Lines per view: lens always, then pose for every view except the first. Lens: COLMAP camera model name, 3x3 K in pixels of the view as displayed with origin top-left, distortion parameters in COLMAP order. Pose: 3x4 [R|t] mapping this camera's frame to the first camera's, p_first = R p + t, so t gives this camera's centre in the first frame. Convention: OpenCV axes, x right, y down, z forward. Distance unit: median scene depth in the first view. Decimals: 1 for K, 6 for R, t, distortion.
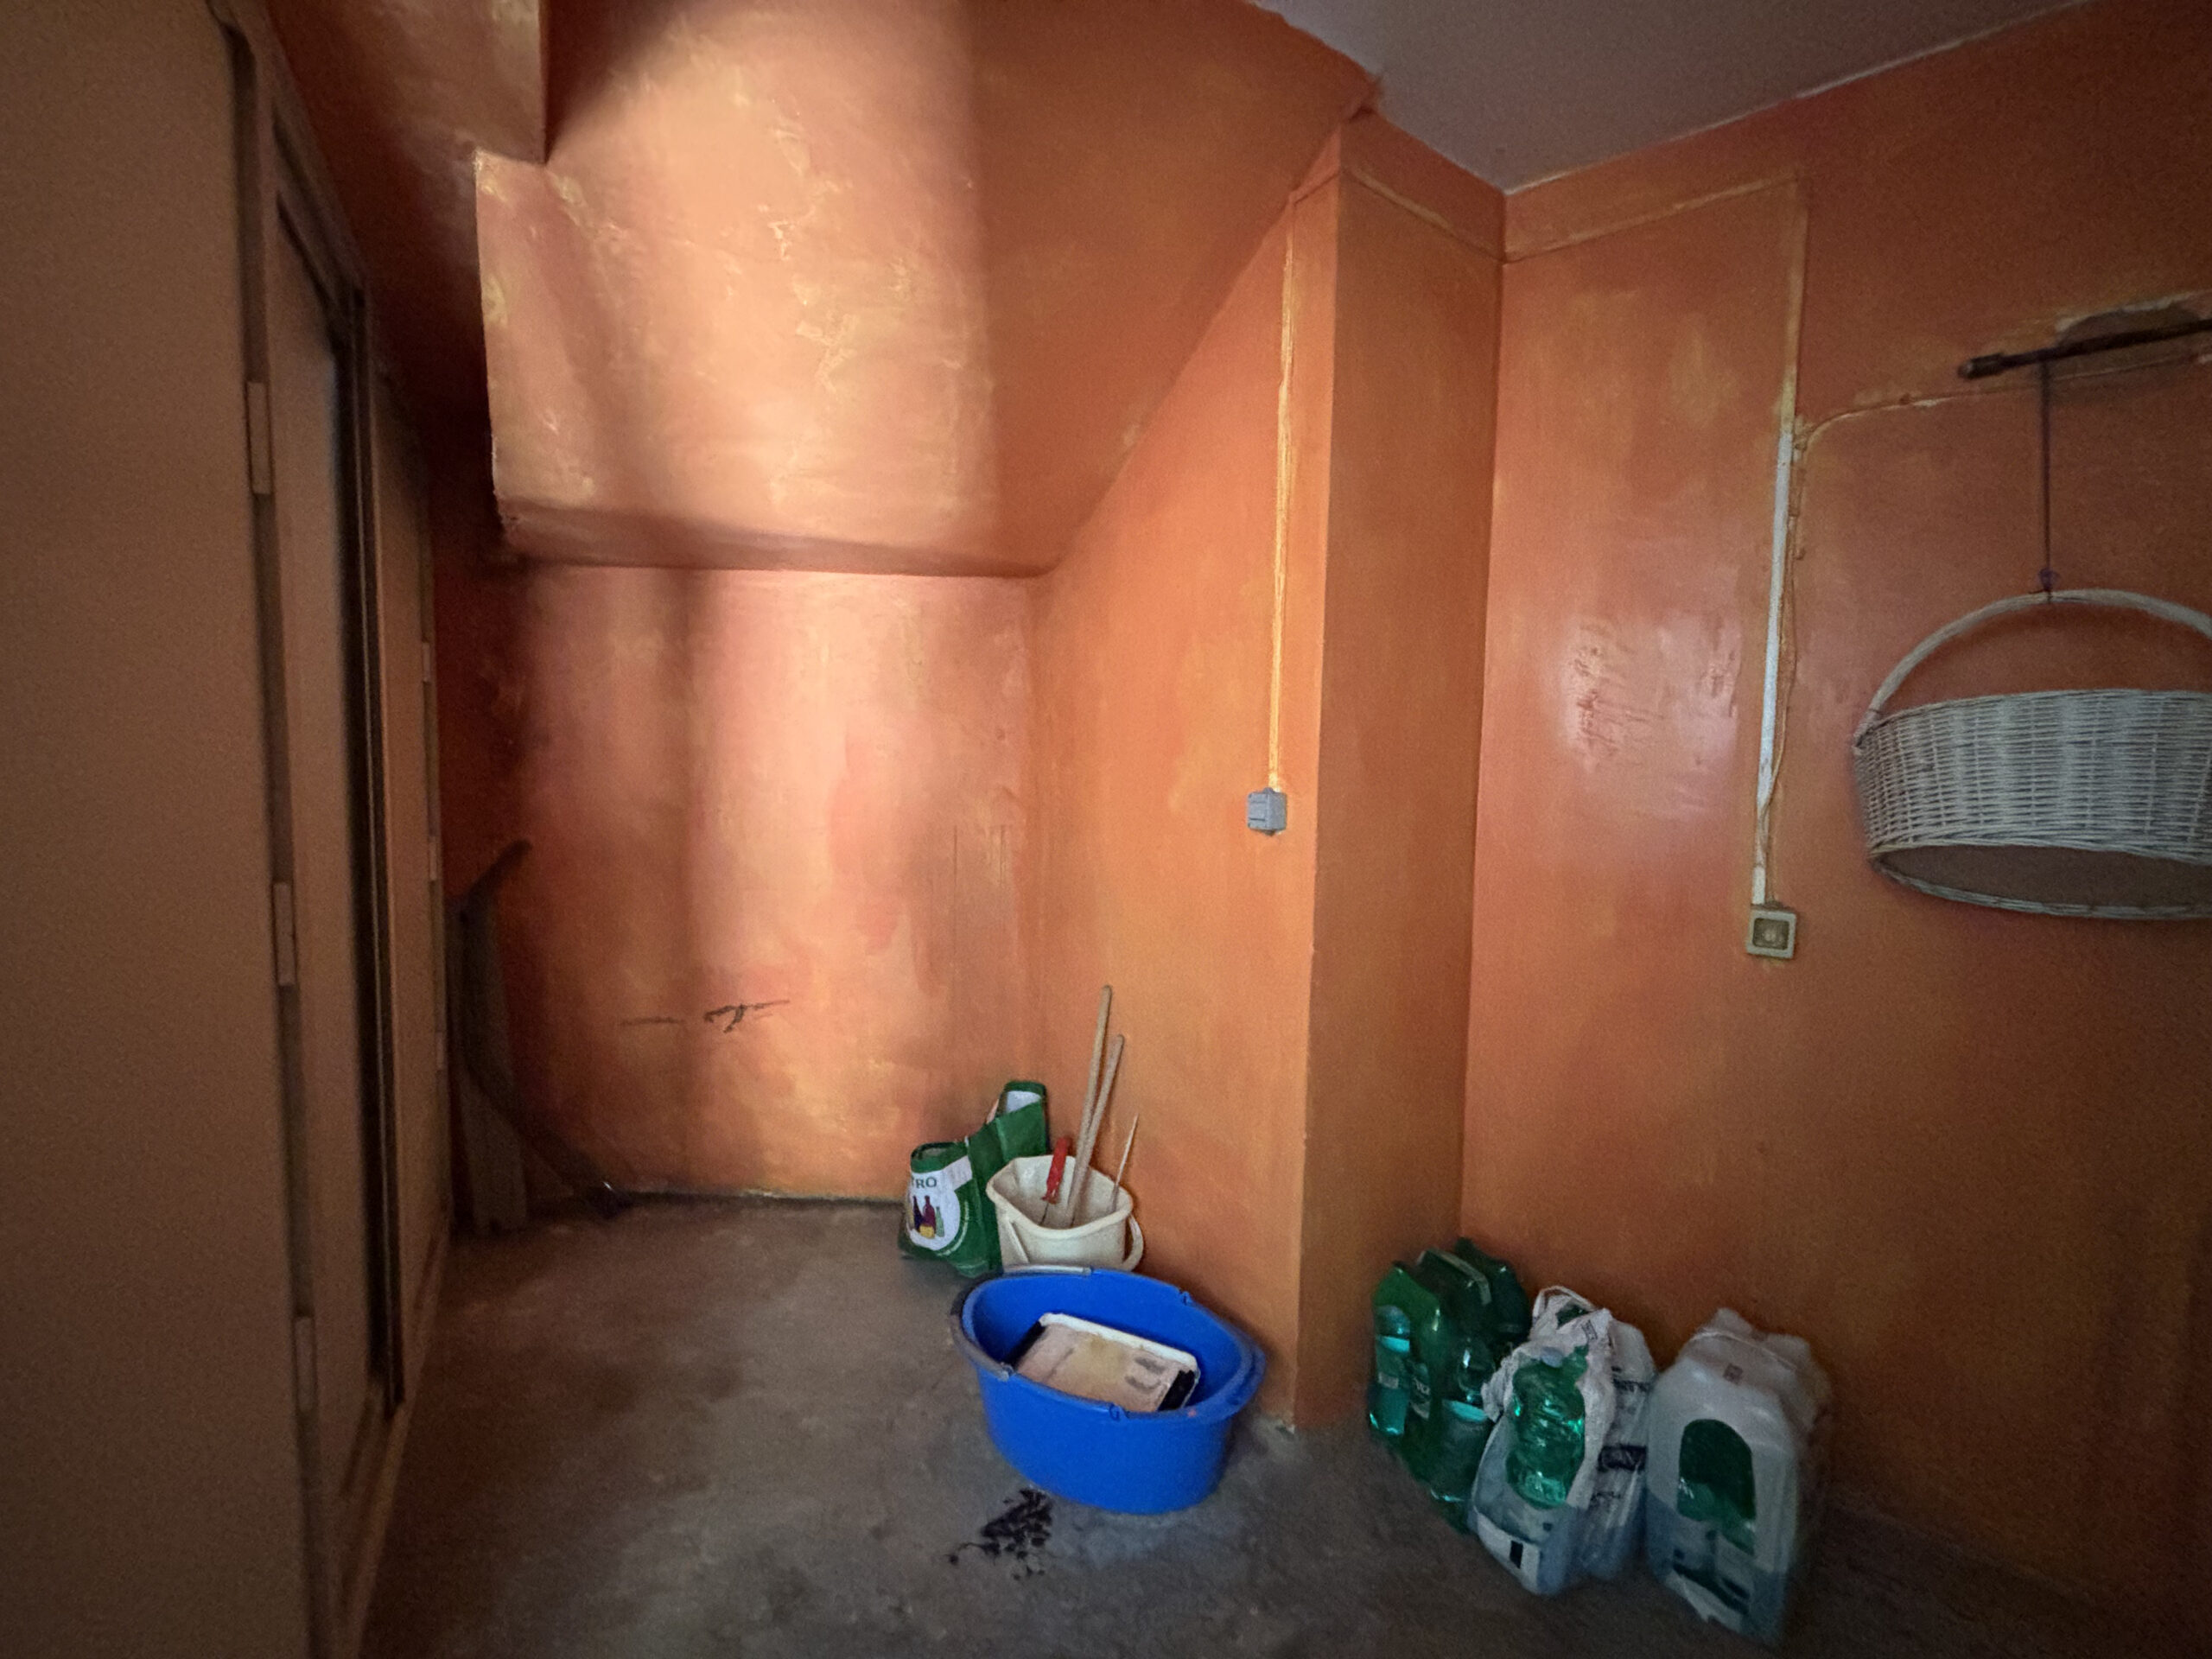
lens RADIAL K [[902.0, 0, 1099.3], [0, 902.0, 822.2], [0, 0, 1]] dist [-0.002572, 0.000538]
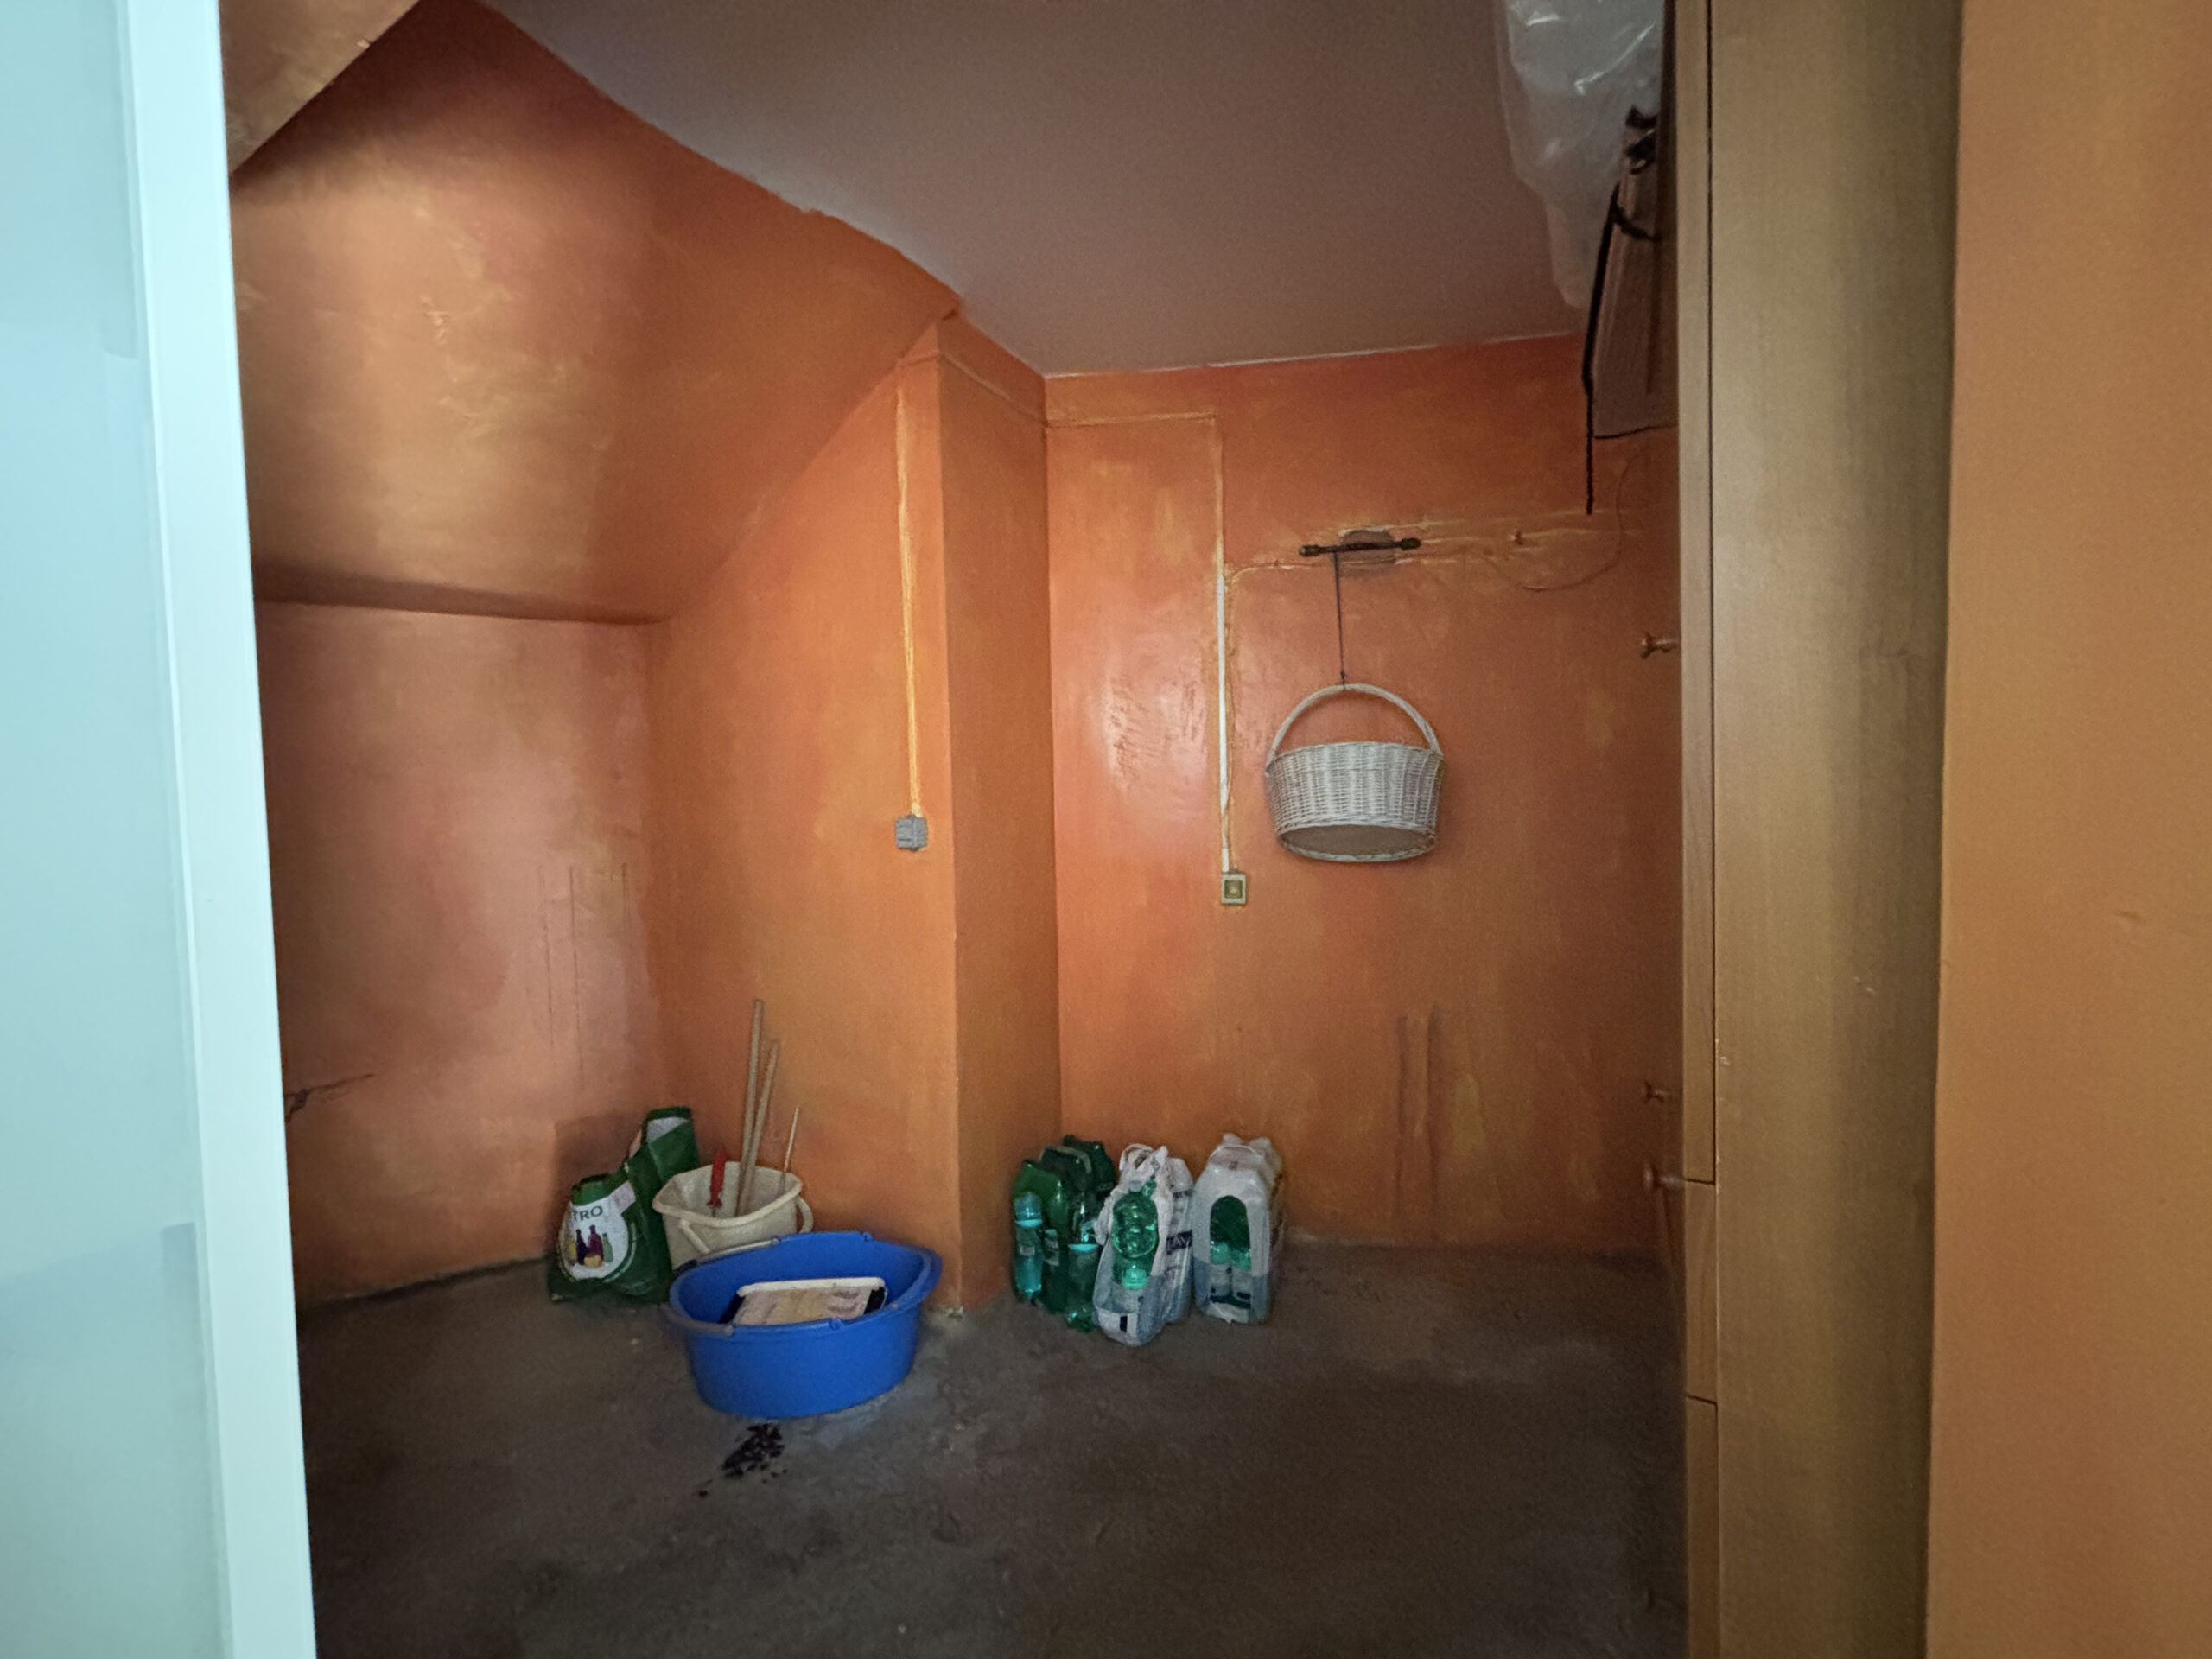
lens RADIAL K [[902.0, 0, 1107.9], [0, 902.0, 823.3], [0, 0, 1]] dist [-0.002572, 0.000538]
pose [[0.872661, -0.059076, 0.484740, -0.199873], [0.068375, 0.997659, -0.001507, -0.004537], [-0.483516, 0.034459, 0.874657, -0.271245]]
